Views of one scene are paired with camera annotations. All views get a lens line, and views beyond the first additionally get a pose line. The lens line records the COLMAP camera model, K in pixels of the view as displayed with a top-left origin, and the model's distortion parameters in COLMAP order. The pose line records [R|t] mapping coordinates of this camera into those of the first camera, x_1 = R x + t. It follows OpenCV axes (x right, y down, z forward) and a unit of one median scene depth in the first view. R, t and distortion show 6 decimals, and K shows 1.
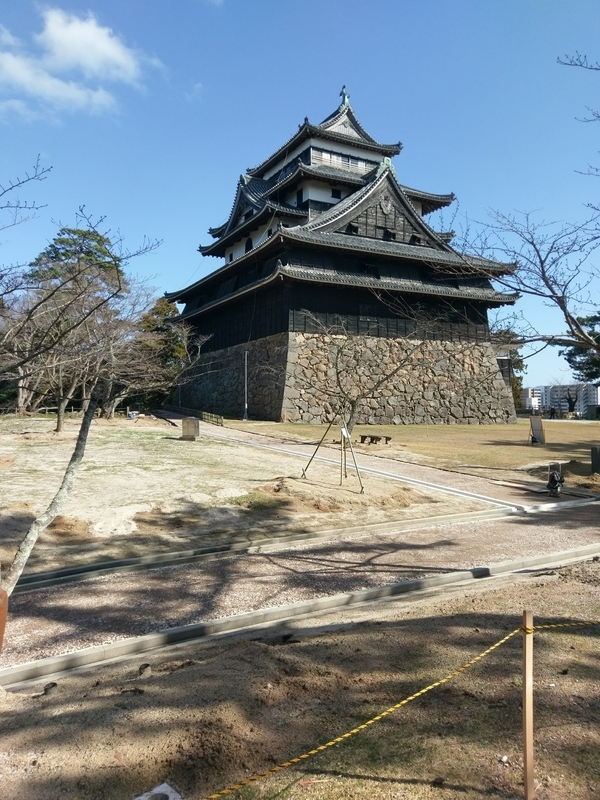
lens RADIAL K [[590.7, 0, 300.0], [0, 590.7, 400.0], [0, 0, 1]] dist [0.000147, 0.000113]
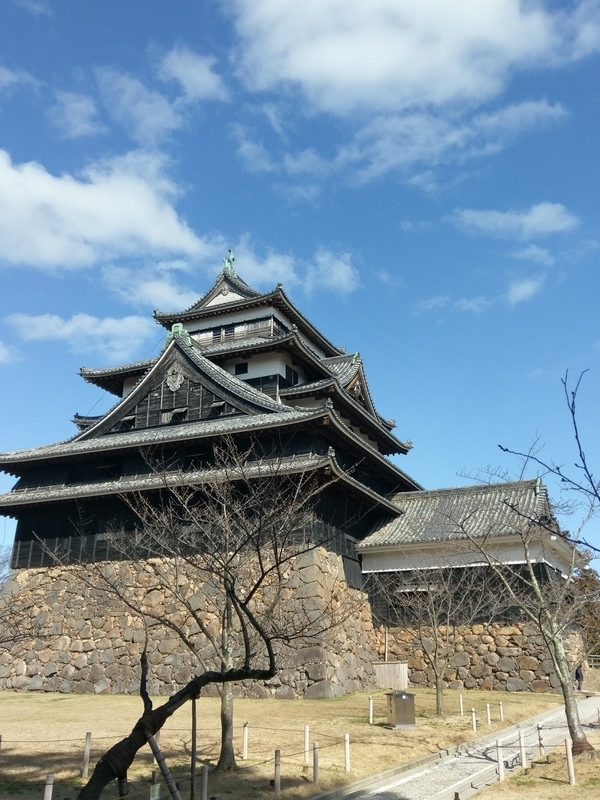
lens RADIAL K [[760.8, 0, 301.2], [0, 760.8, 379.2], [0, 0, 1]] dist [0.009081, 0.009324]
pose [[0.620743, -0.288814, -0.728879, 0.956582], [0.005871, 0.931362, -0.364047, 0.024146], [0.783992, 0.221700, 0.579832, 0.562845]]
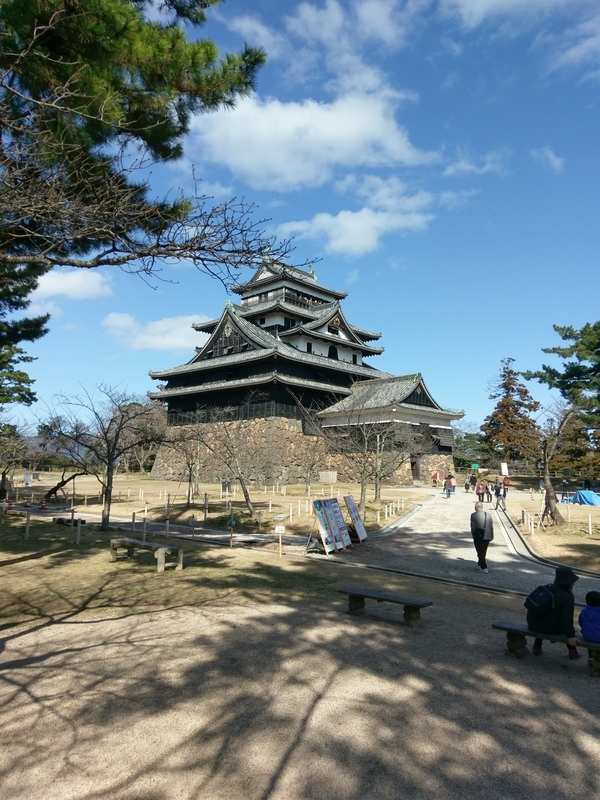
lens RADIAL K [[590.7, 0, 300.0], [0, 590.7, 400.0], [0, 0, 1]] dist [0.000147, 0.000113]
pose [[0.331234, -0.120966, -0.935763, 1.545971], [-0.007669, 0.991370, -0.130869, 0.026474], [0.943518, 0.050525, 0.327447, 0.700971]]
